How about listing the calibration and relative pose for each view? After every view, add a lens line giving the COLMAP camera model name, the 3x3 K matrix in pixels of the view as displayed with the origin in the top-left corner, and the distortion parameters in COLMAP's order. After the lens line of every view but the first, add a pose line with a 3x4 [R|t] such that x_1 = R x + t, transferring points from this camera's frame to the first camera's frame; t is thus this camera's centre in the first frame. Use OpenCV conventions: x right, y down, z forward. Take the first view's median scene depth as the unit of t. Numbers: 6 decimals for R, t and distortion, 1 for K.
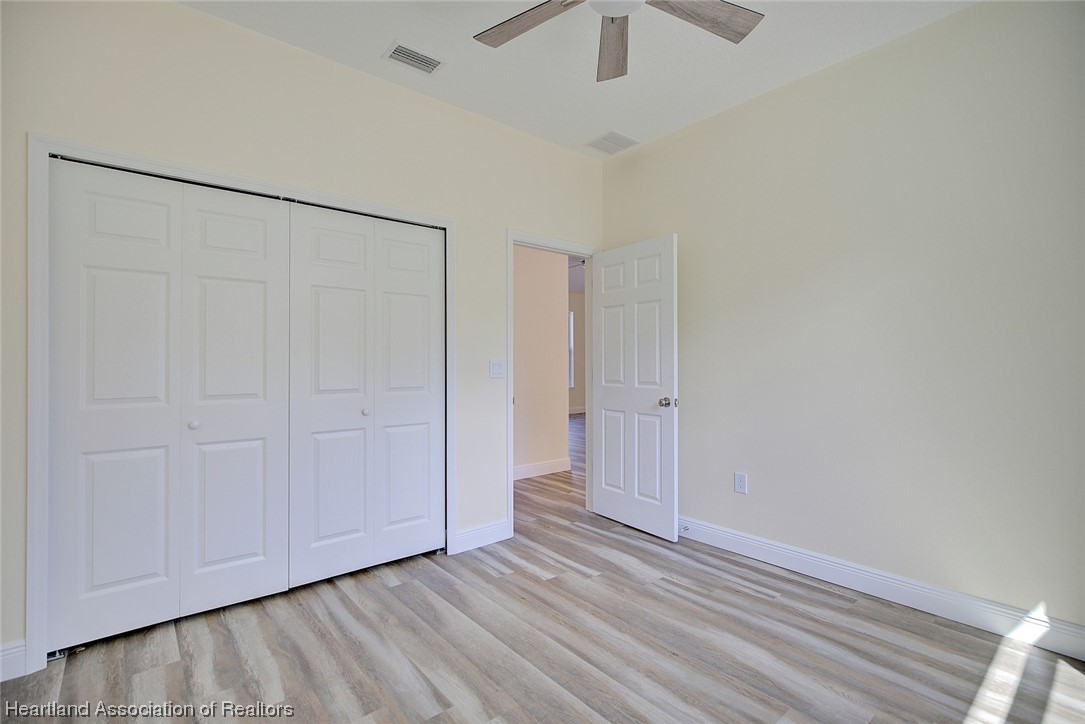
lens RADIAL K [[494.7, 0, 543.6], [0, 494.7, 362.1], [0, 0, 1]] dist [0.000061, -0.001129]
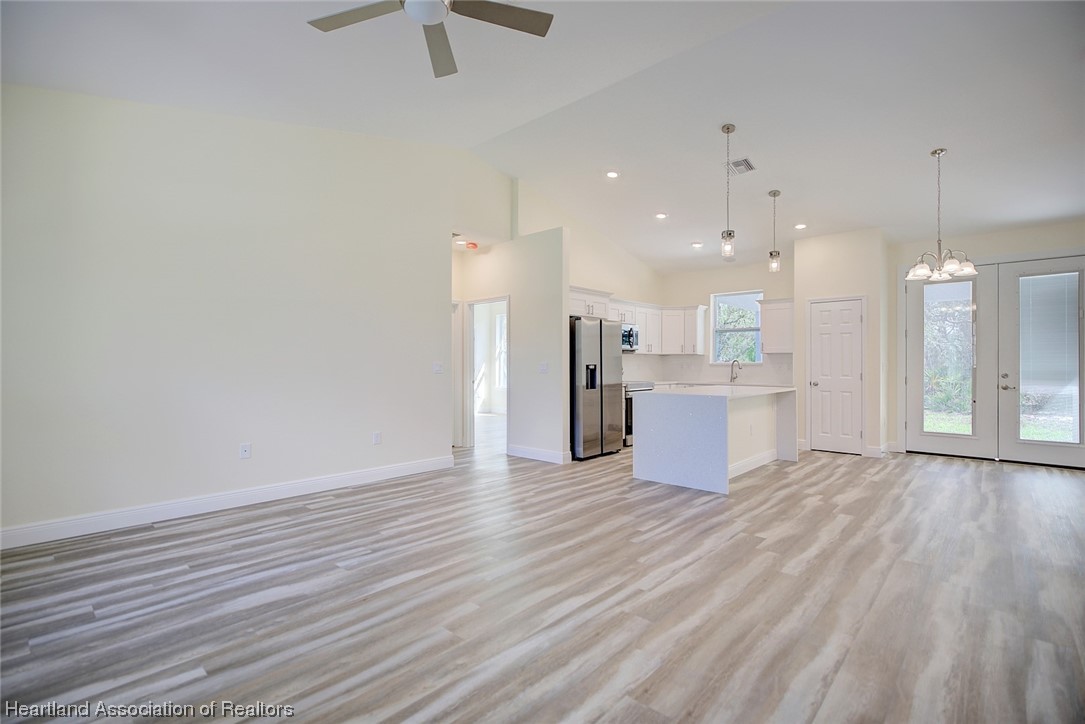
lens RADIAL K [[494.7, 0, 541.7], [0, 494.7, 356.7], [0, 0, 1]] dist [0.000061, -0.001129]
pose [[-0.121870, 0.015437, 0.992426, -0.753310], [-0.004729, 0.999859, -0.016133, -0.015058], [-0.992535, -0.006659, -0.121779, 0.603525]]
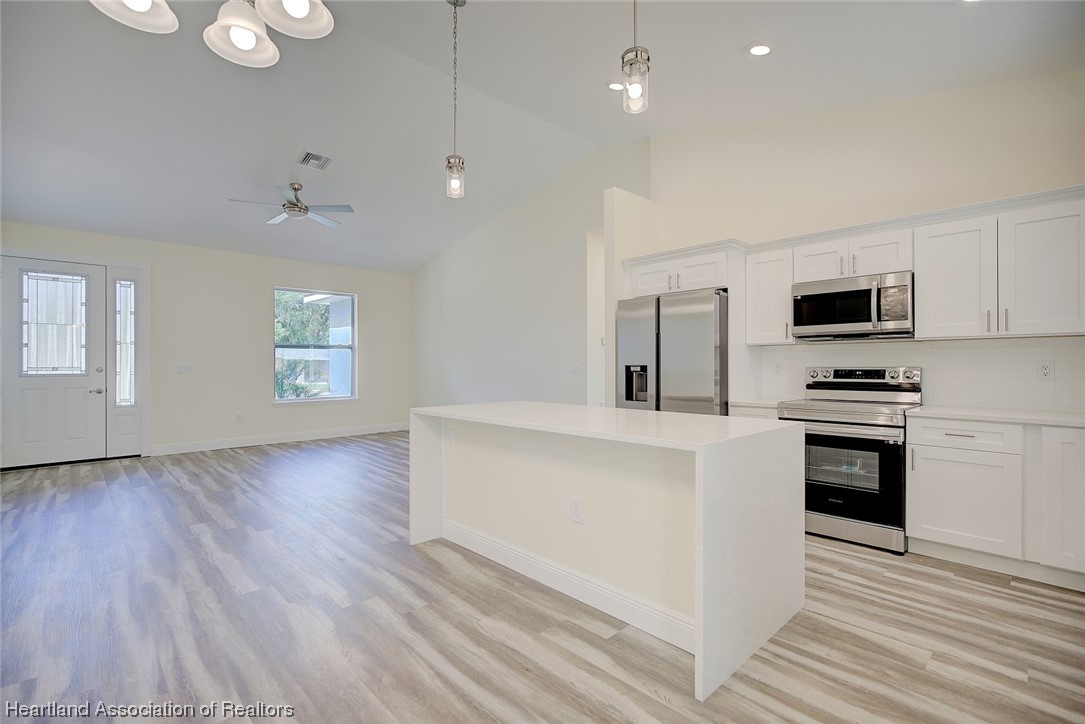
lens RADIAL K [[494.7, 0, 546.7], [0, 494.7, 365.1], [0, 0, 1]] dist [0.000061, -0.001129]
pose [[0.997802, -0.002385, 0.066220, 0.920568], [0.001993, 0.999980, 0.005987, -0.025994], [-0.066233, -0.005842, 0.997787, -1.266486]]
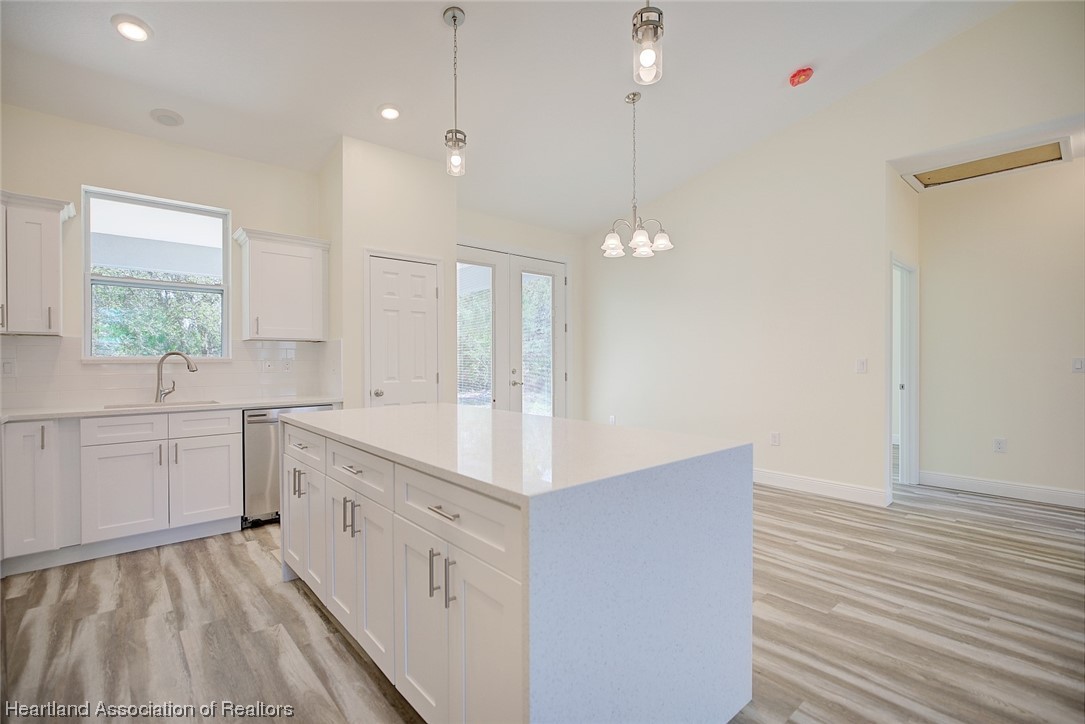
lens RADIAL K [[494.7, 0, 540.5], [0, 494.7, 363.5], [0, 0, 1]] dist [0.000061, -0.001129]
pose [[-0.999856, 0.003155, -0.016677, 0.945097], [0.003031, 0.999968, 0.007420, -0.021778], [0.016700, 0.007368, -0.999833, 0.431001]]
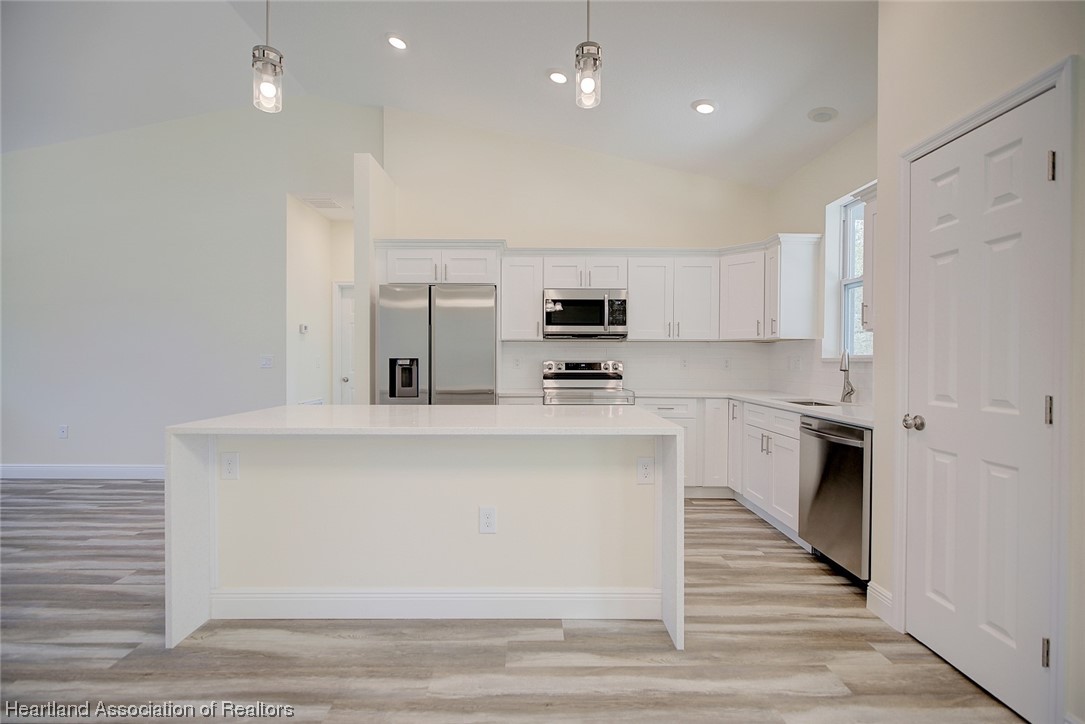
lens RADIAL K [[494.7, 0, 542.9], [0, 494.7, 368.5], [0, 0, 1]] dist [0.000061, -0.001129]
pose [[0.633997, -0.013535, 0.773217, 0.495516], [-0.008627, 0.999661, 0.024572, -0.024978], [-0.773287, -0.022249, 0.633665, -0.967902]]
